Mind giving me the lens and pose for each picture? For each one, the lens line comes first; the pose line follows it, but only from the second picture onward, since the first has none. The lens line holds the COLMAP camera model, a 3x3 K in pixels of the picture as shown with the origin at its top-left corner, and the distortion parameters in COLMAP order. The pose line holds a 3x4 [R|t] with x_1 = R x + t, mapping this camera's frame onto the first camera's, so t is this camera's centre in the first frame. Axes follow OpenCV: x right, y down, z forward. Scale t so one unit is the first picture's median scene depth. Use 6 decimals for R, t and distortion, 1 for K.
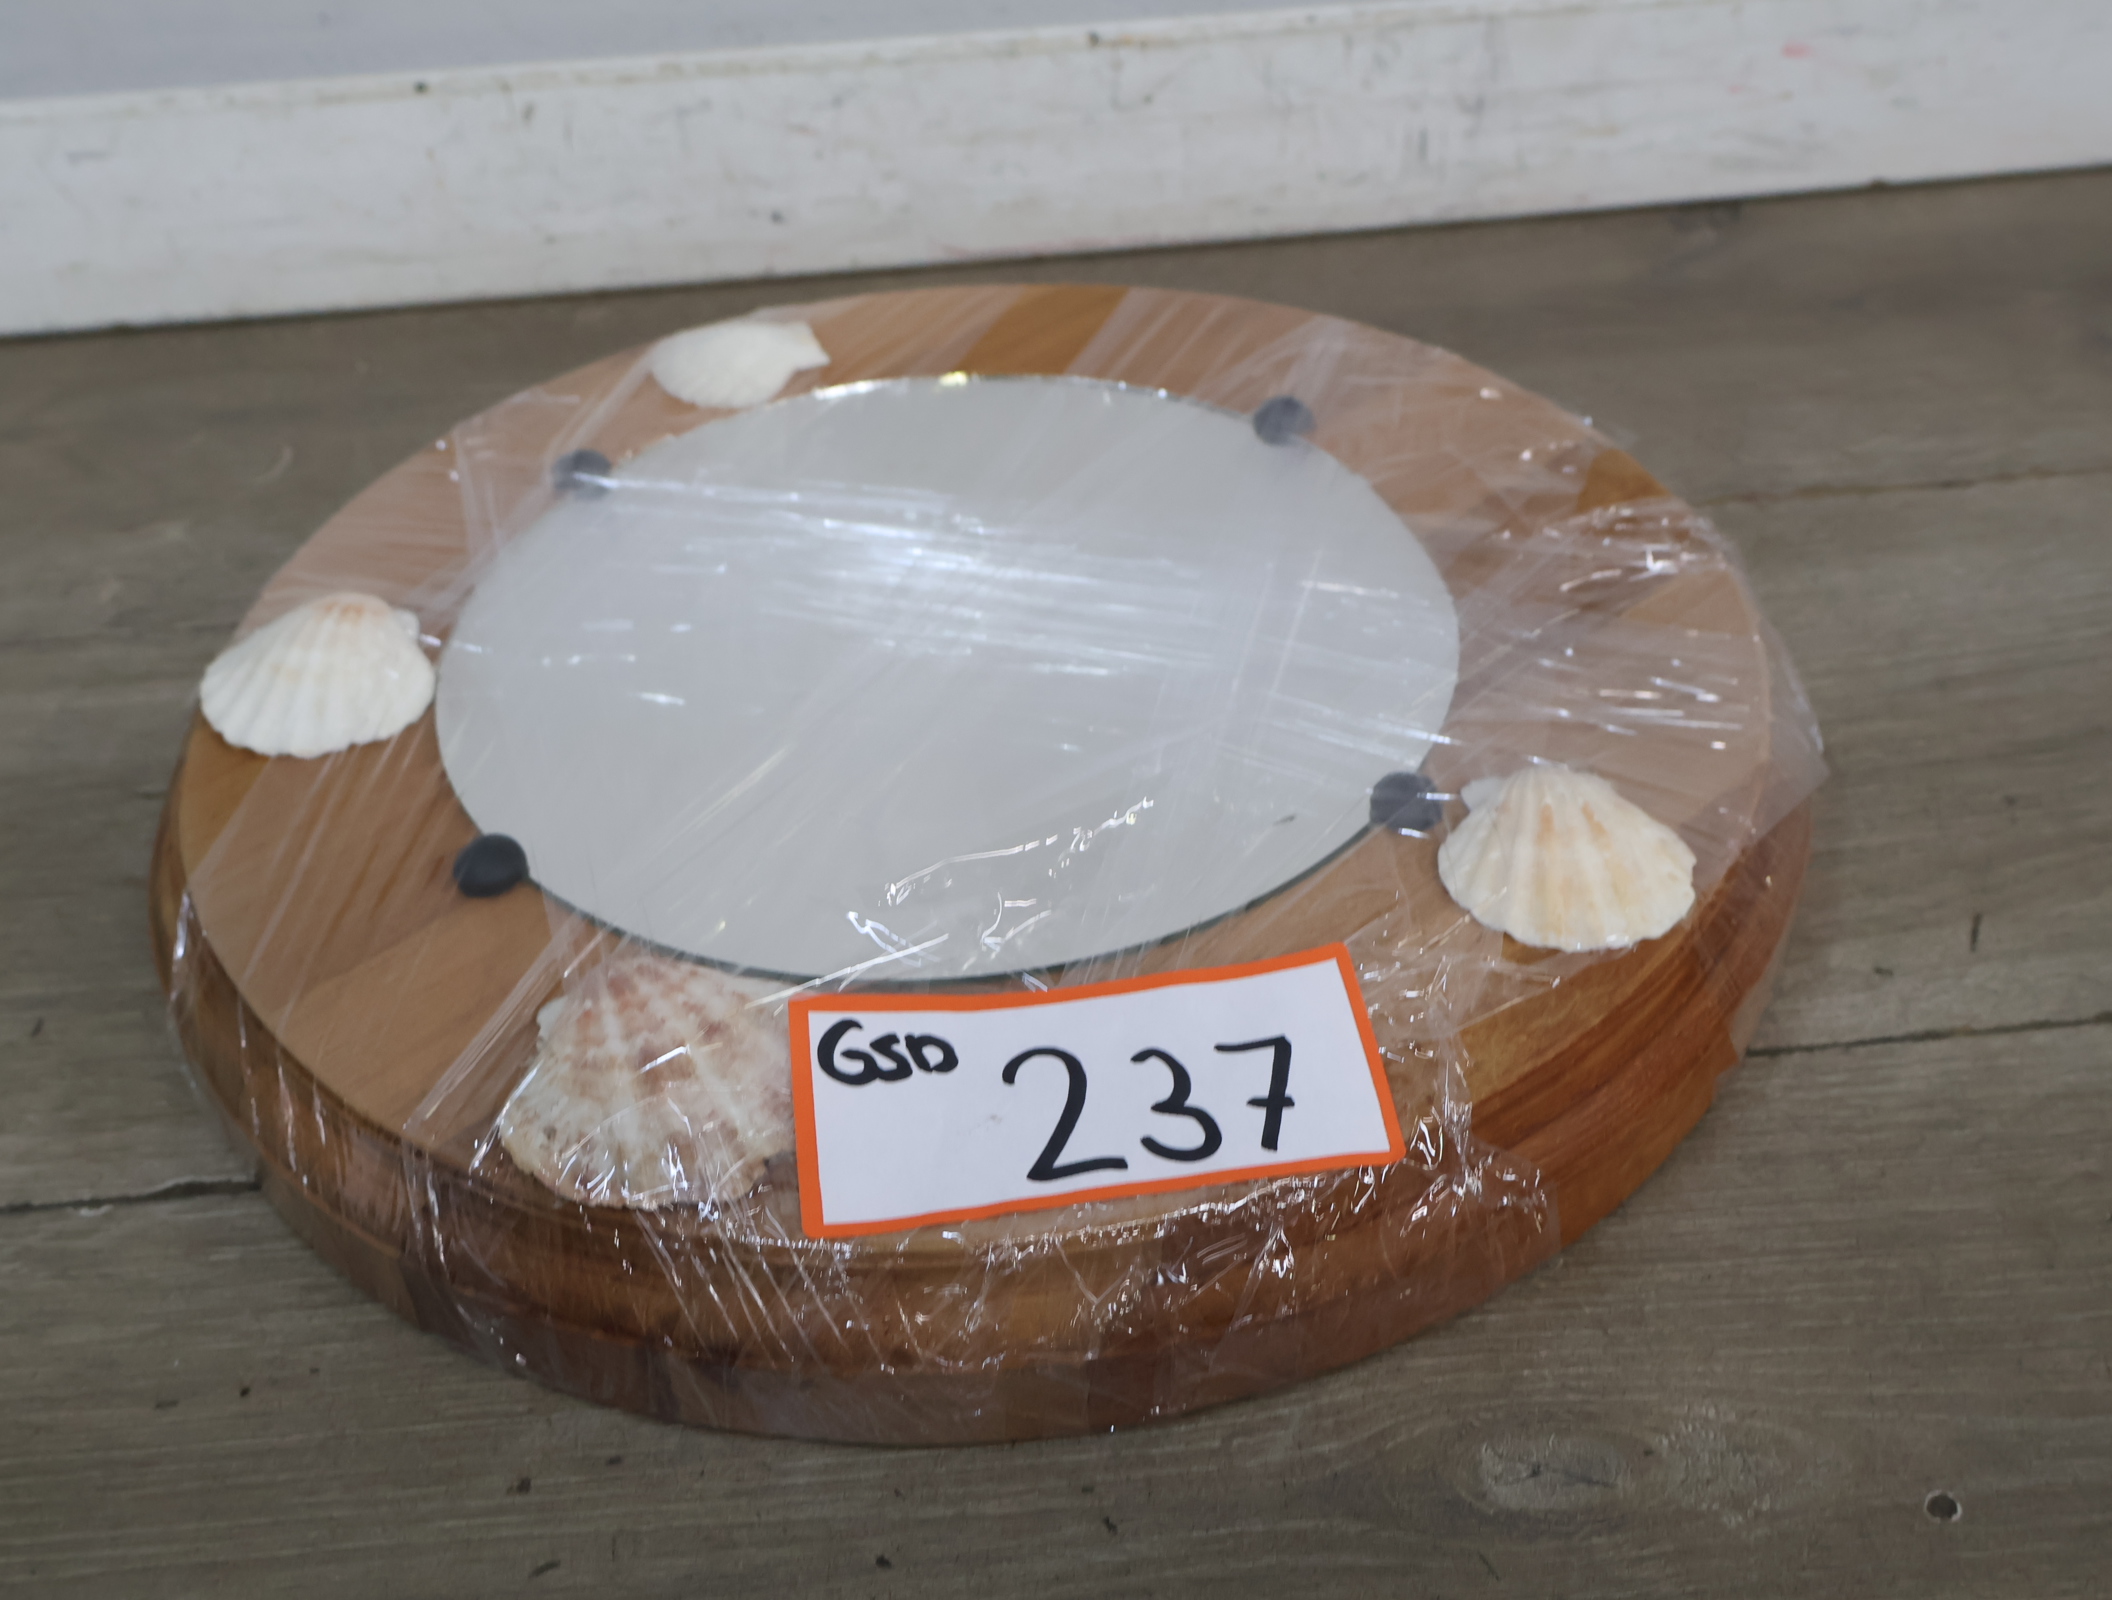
lens RADIAL K [[2337.3, 0, 1044.6], [0, 2337.3, 801.0], [0, 0, 1]] dist [0.005317, 0.021340]
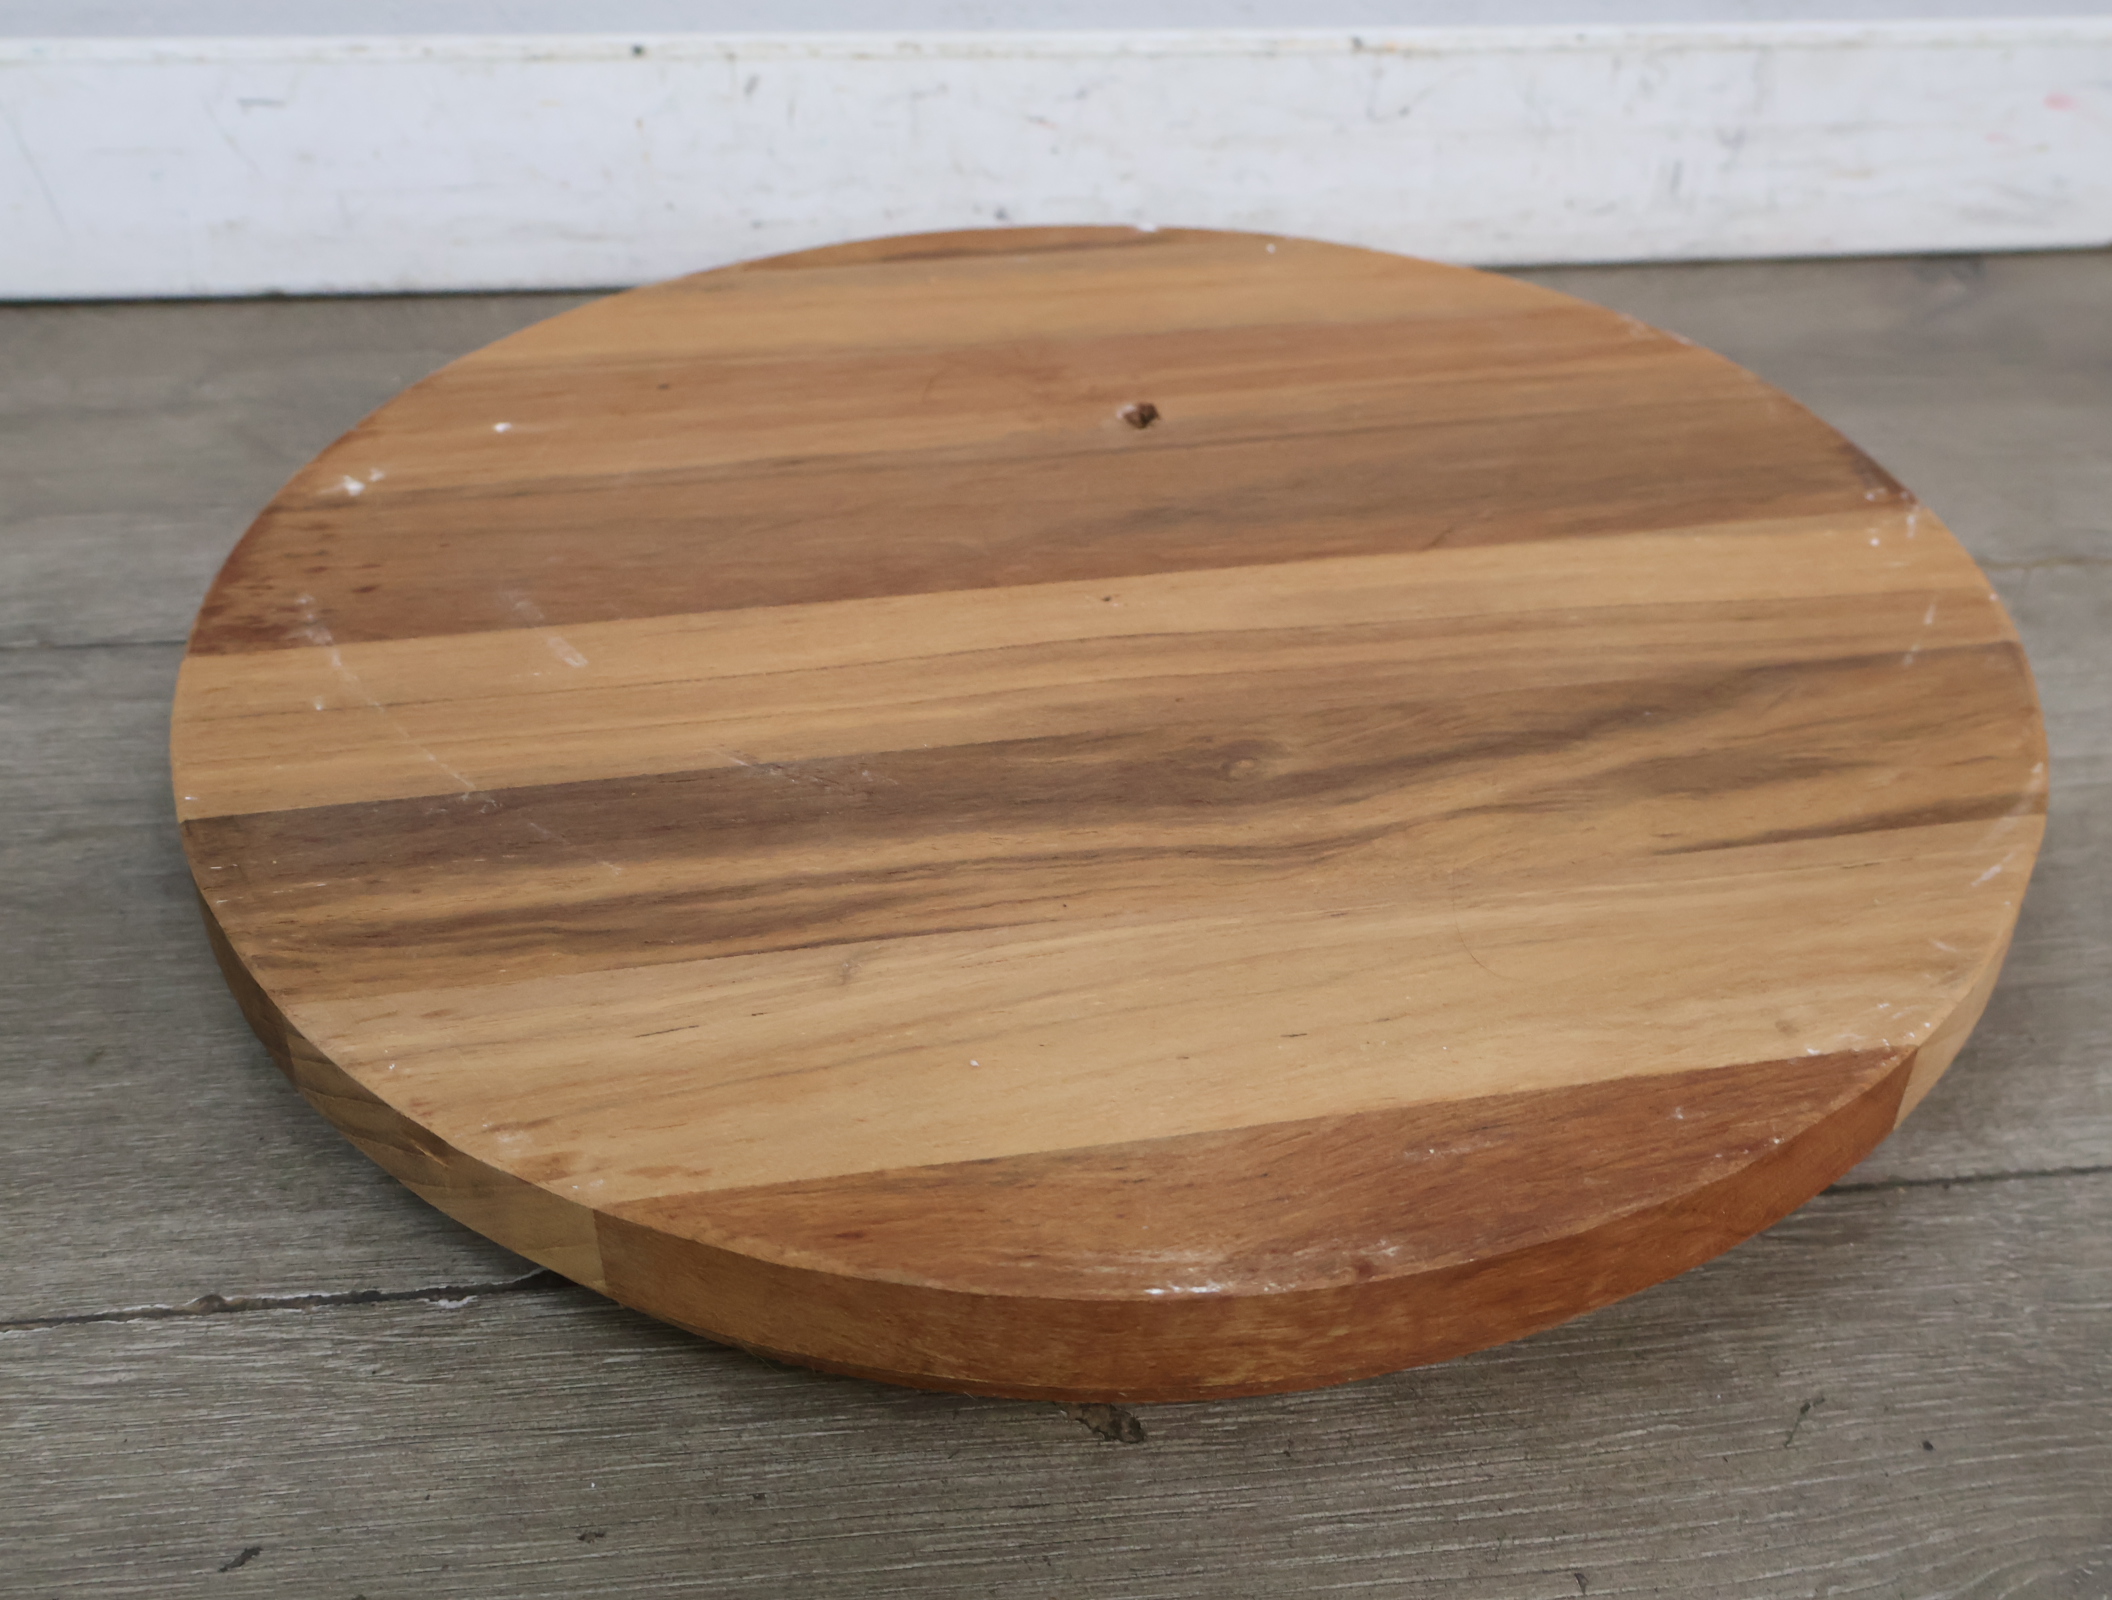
lens RADIAL K [[2337.3, 0, 1044.6], [0, 2337.3, 801.0], [0, 0, 1]] dist [0.005317, 0.021340]
pose [[0.995357, 0.033780, 0.090129, -0.178966], [-0.032546, 0.999356, -0.015120, -0.002652], [-0.090581, 0.012116, 0.995815, 0.076354]]
